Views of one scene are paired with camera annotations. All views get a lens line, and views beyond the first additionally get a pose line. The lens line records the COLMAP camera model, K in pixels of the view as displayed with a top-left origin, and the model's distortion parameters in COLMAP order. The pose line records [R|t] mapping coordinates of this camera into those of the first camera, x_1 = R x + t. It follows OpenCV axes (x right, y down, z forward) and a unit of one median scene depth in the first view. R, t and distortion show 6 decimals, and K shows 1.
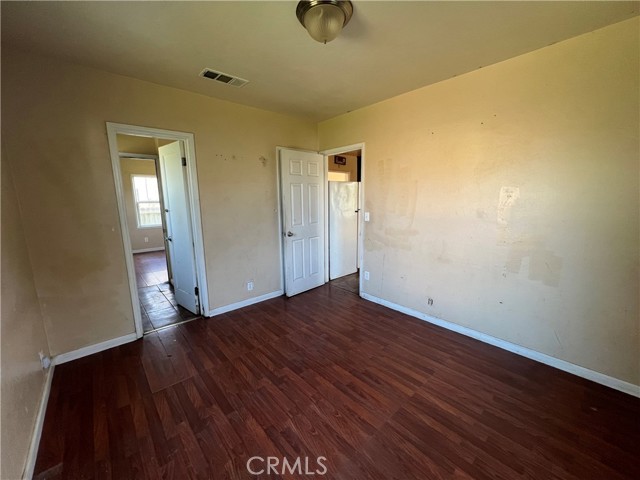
lens RADIAL K [[255.3, 0, 321.2], [0, 255.3, 241.4], [0, 0, 1]] dist [-0.000222, 0.000146]
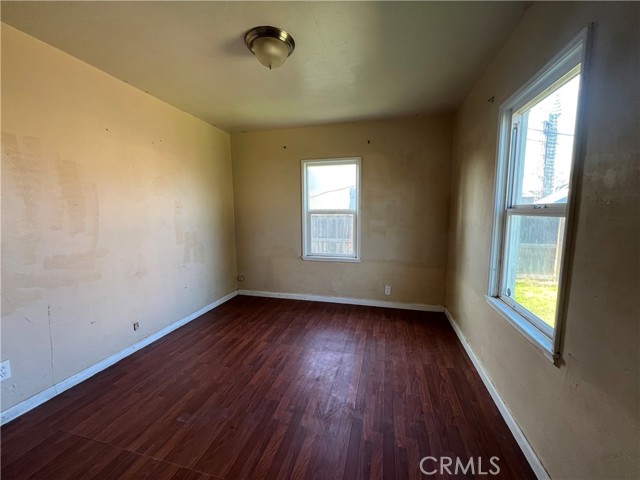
lens RADIAL K [[255.3, 0, 321.2], [0, 255.3, 241.4], [0, 0, 1]] dist [-0.000222, 0.000146]
pose [[-0.551750, -0.084509, 0.829717, -0.688445], [0.152356, 0.967899, 0.199898, -0.134660], [-0.819975, 0.236707, -0.521163, 0.975316]]
